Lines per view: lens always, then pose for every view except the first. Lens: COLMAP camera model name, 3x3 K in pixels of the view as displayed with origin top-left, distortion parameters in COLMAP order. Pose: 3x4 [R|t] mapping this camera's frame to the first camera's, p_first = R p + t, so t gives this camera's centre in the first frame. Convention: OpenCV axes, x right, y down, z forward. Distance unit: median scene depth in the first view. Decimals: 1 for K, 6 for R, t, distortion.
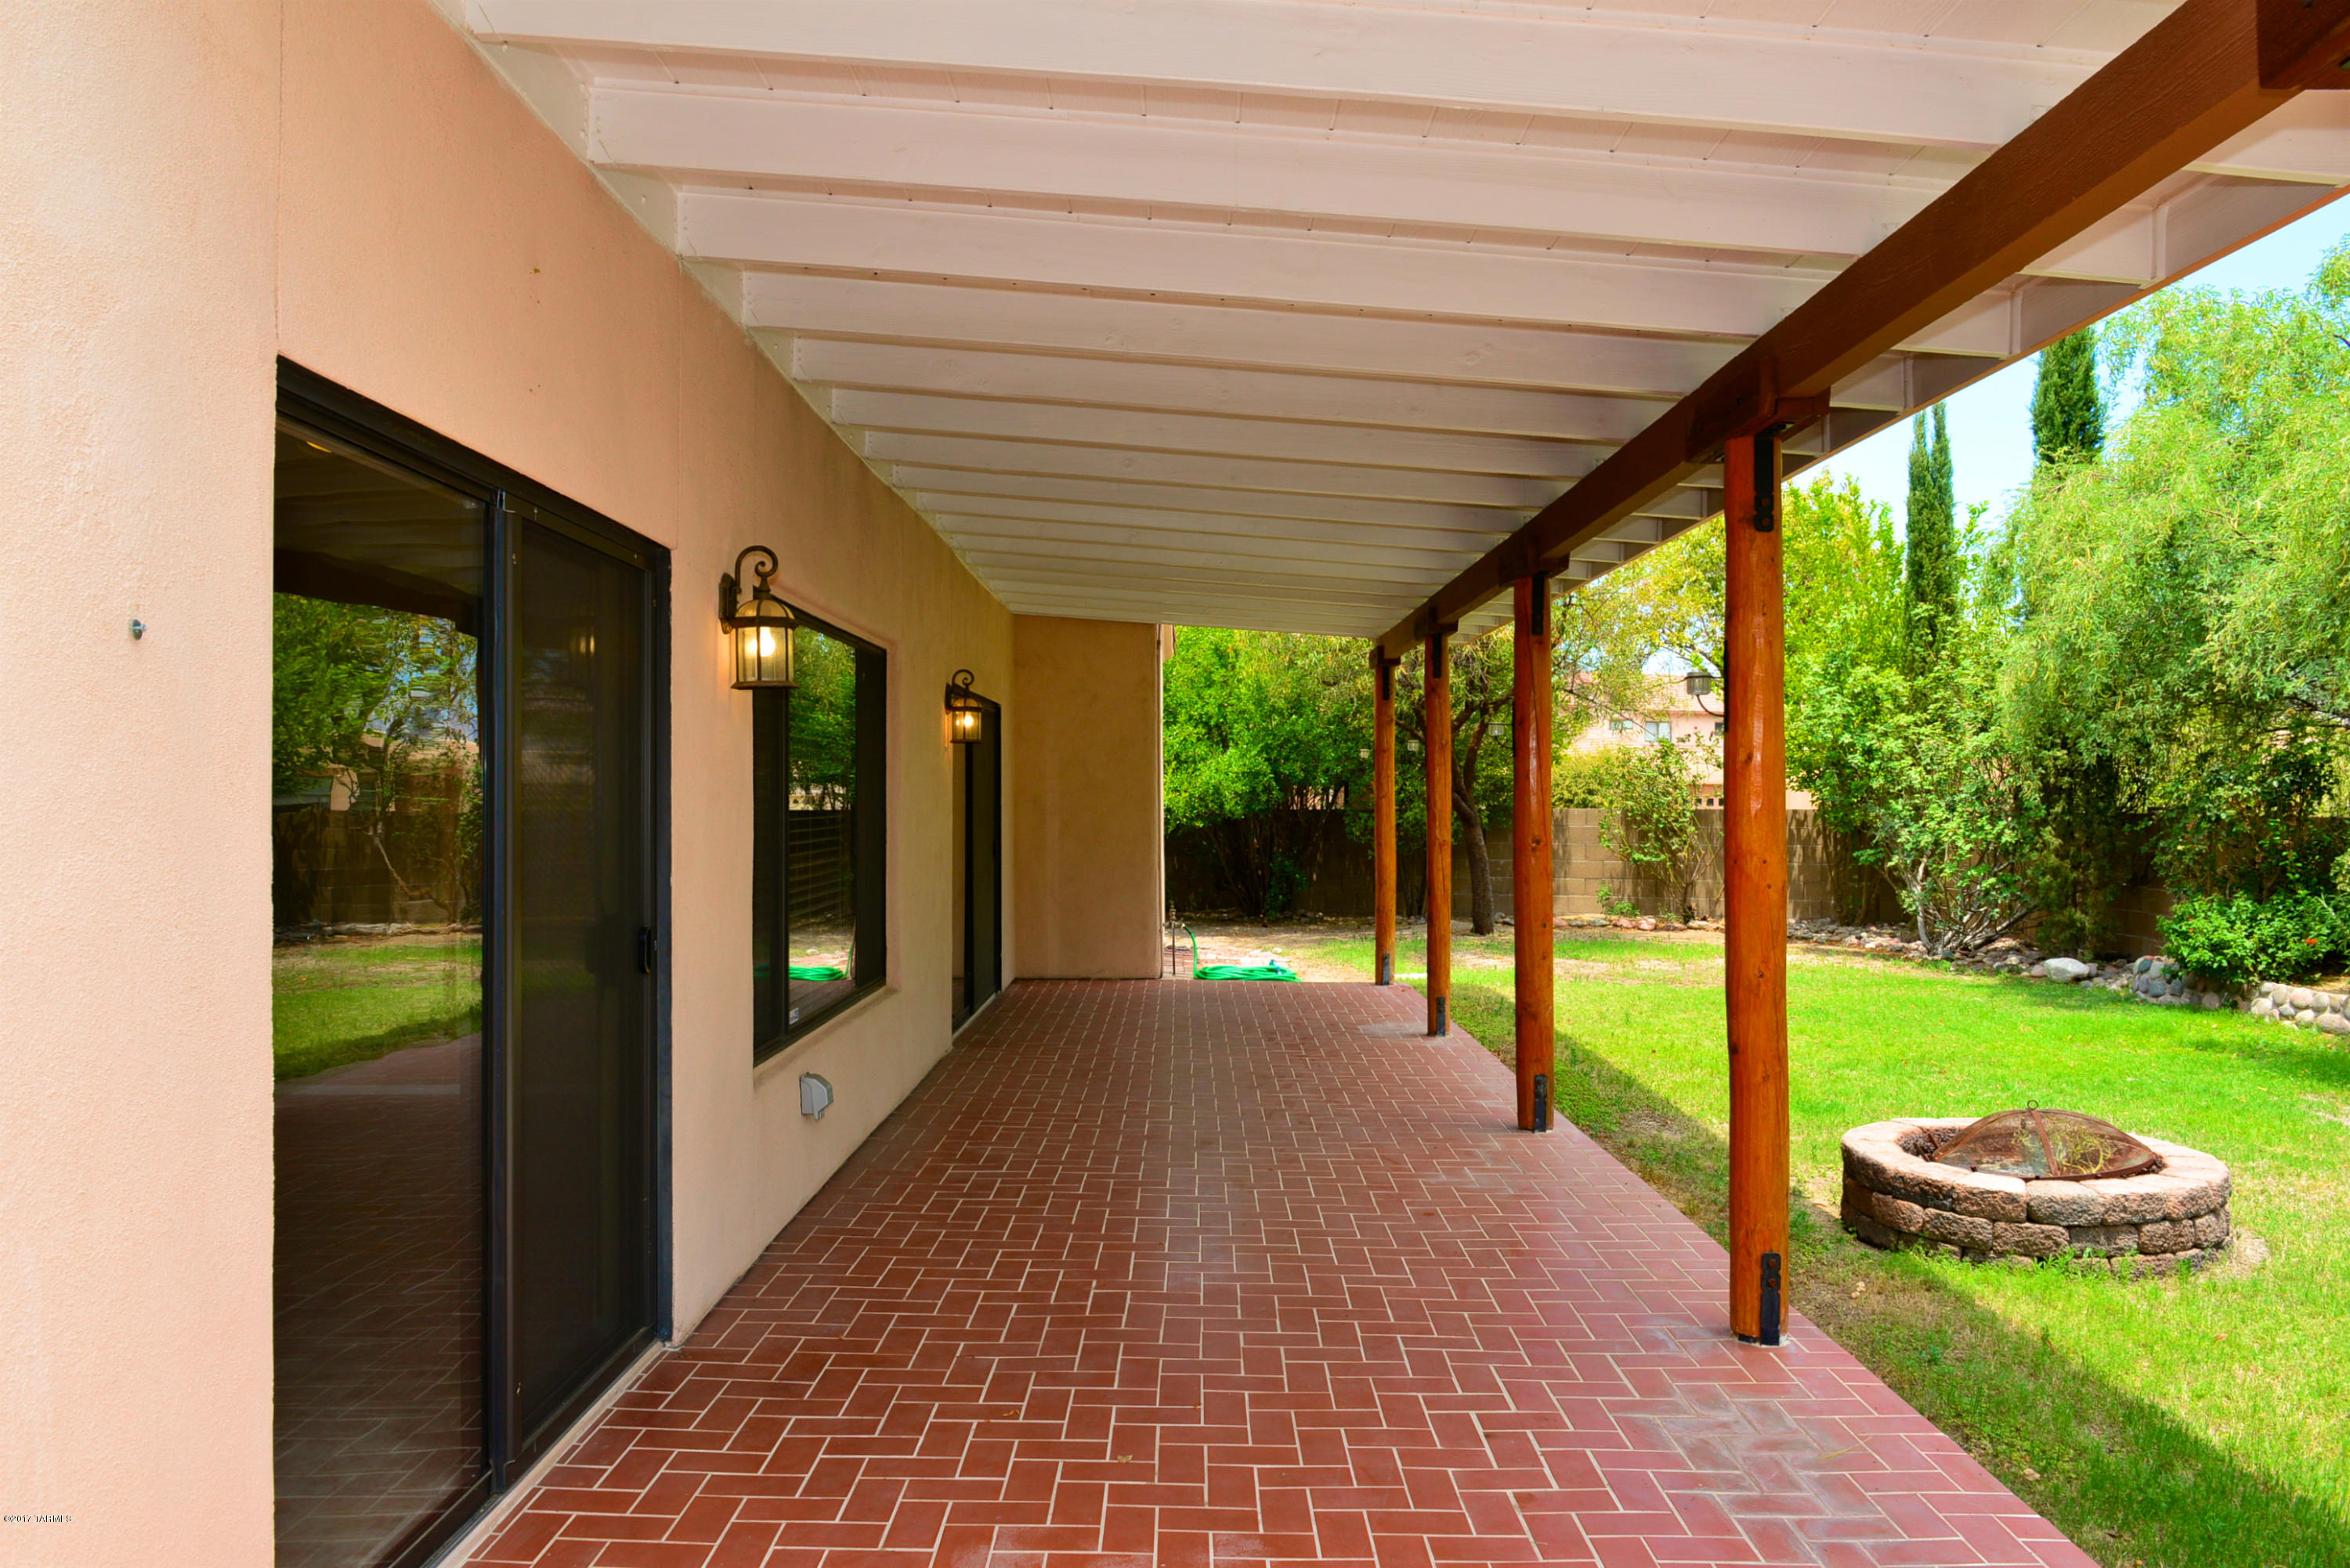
lens RADIAL K [[1607.9, 0, 1175.9], [0, 1607.9, 777.0], [0, 0, 1]] dist [-0.009609, -0.004983]
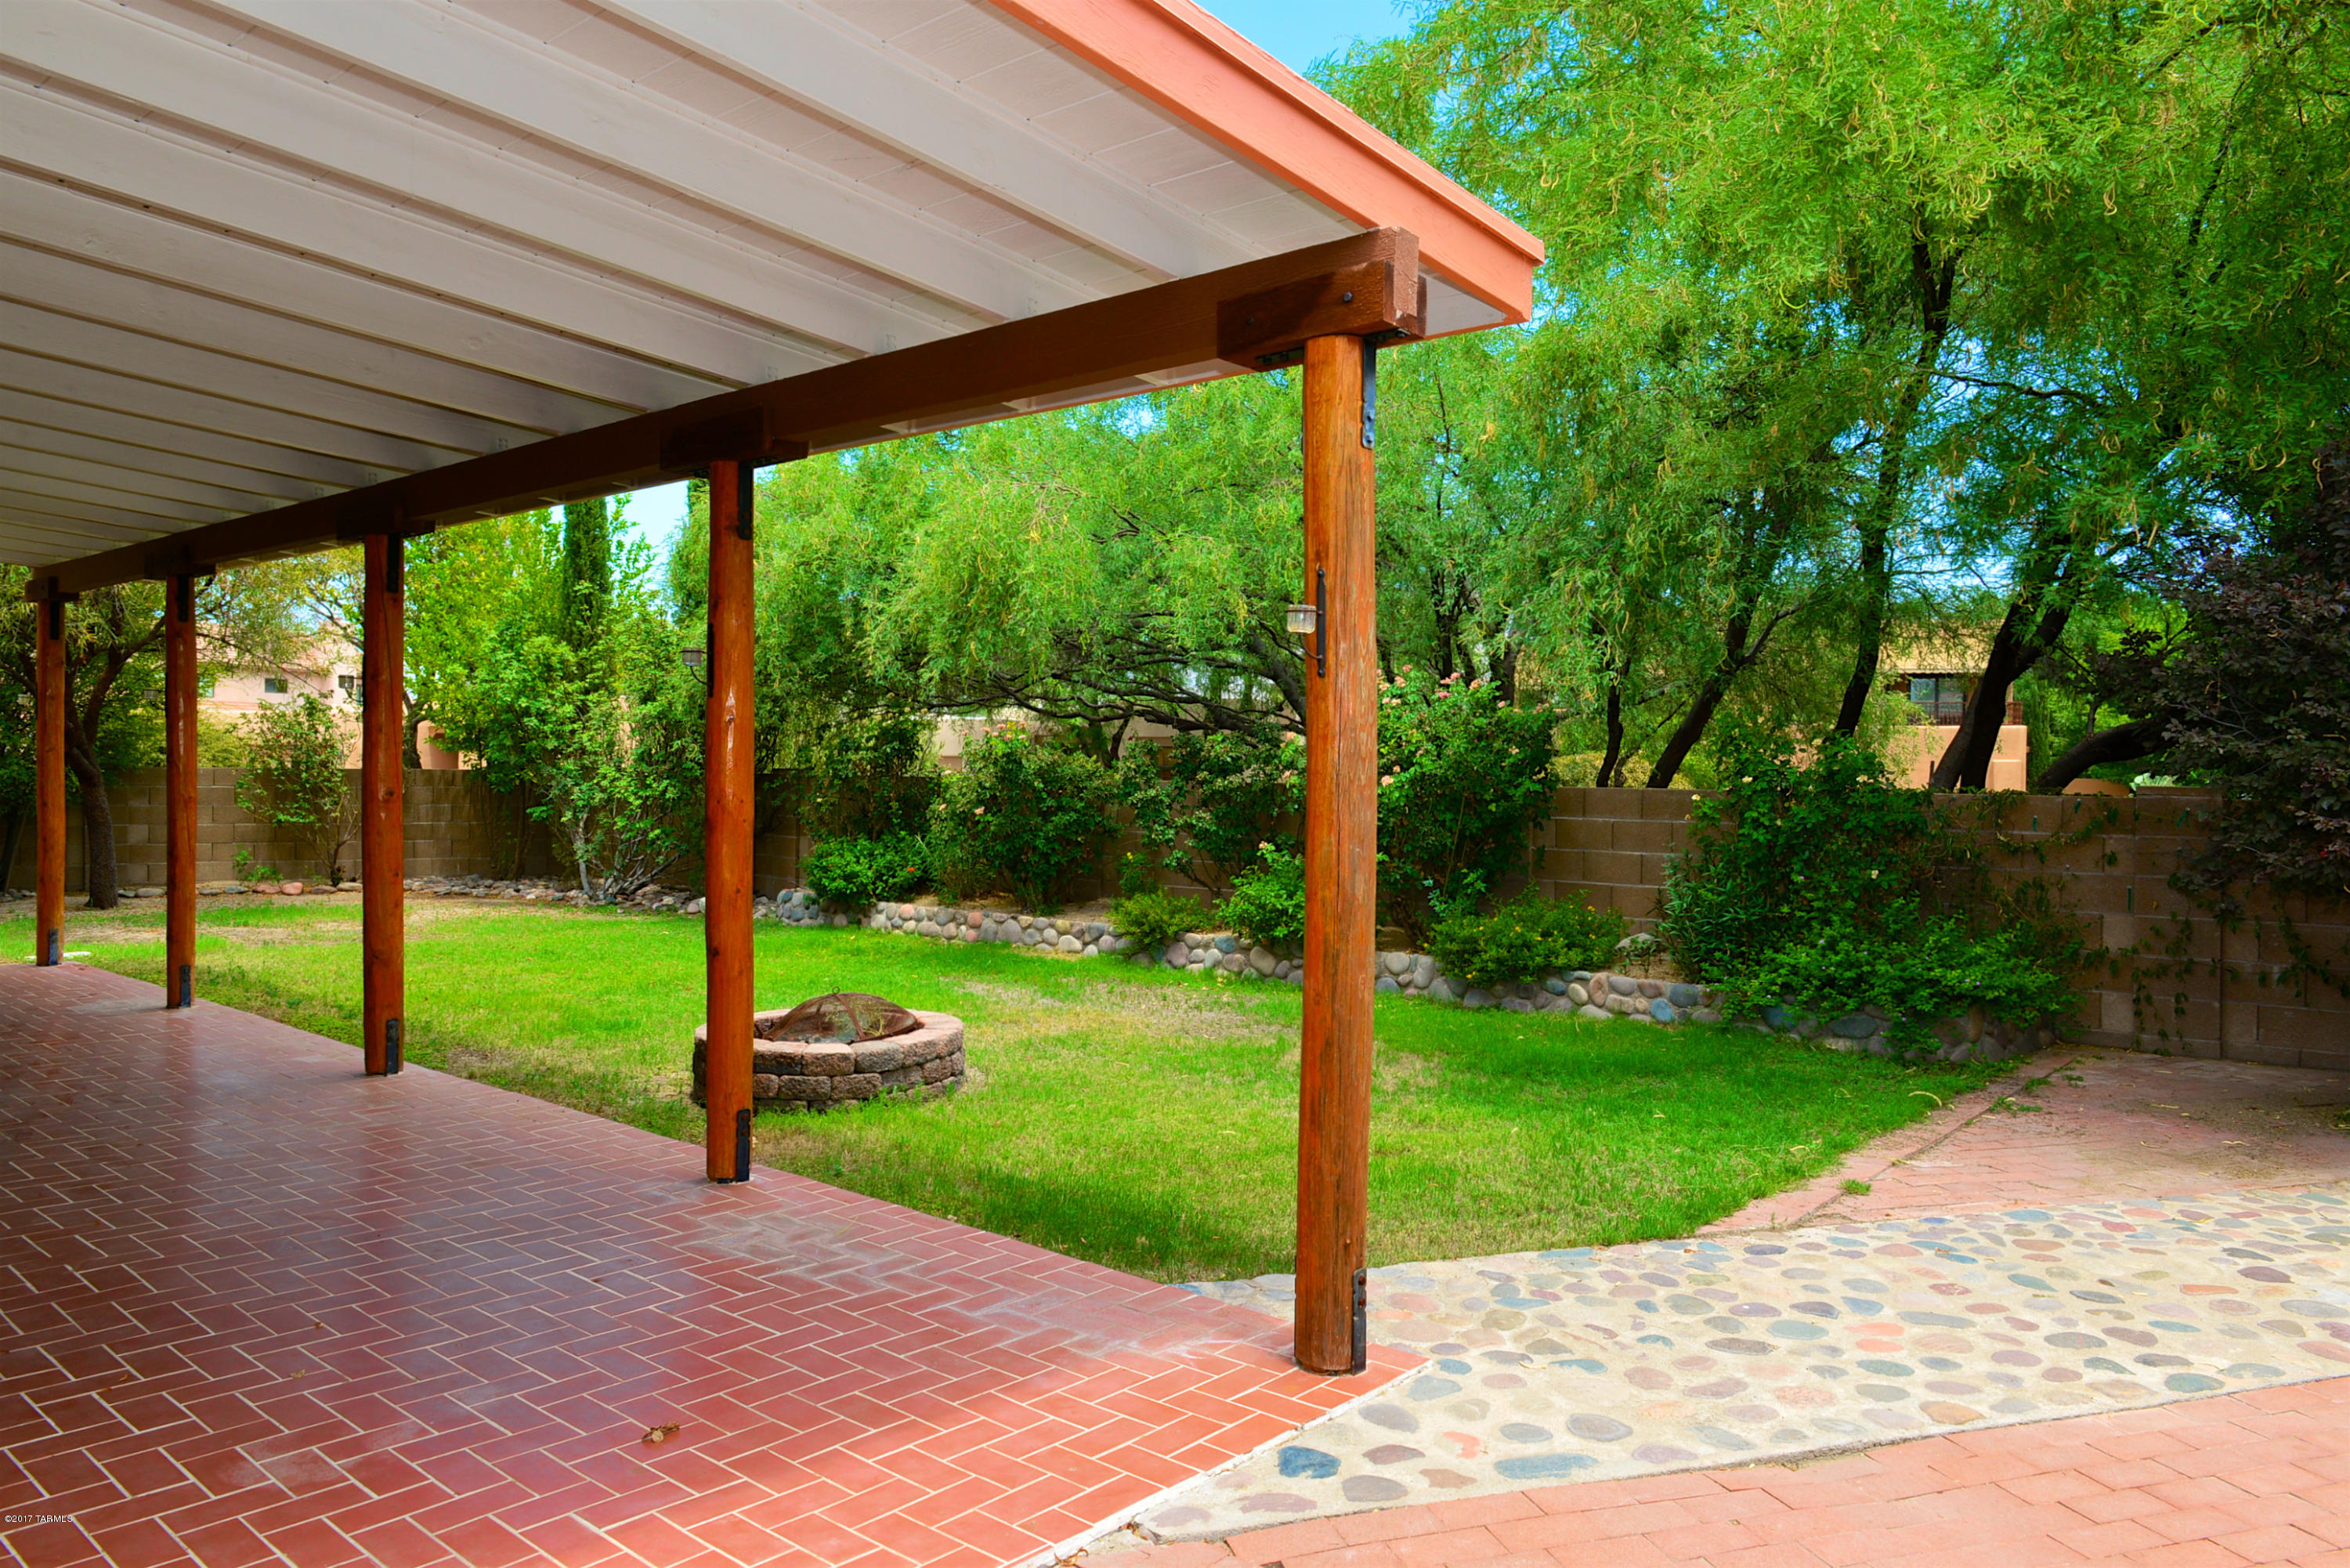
lens RADIAL K [[1607.9, 0, 1179.3], [0, 1607.9, 773.1], [0, 0, 1]] dist [-0.009609, -0.004983]
pose [[0.652216, 0.004074, 0.758023, -0.152185], [-0.019128, 0.999756, 0.011085, 0.004062], [-0.757792, -0.021729, 0.652134, -0.034930]]
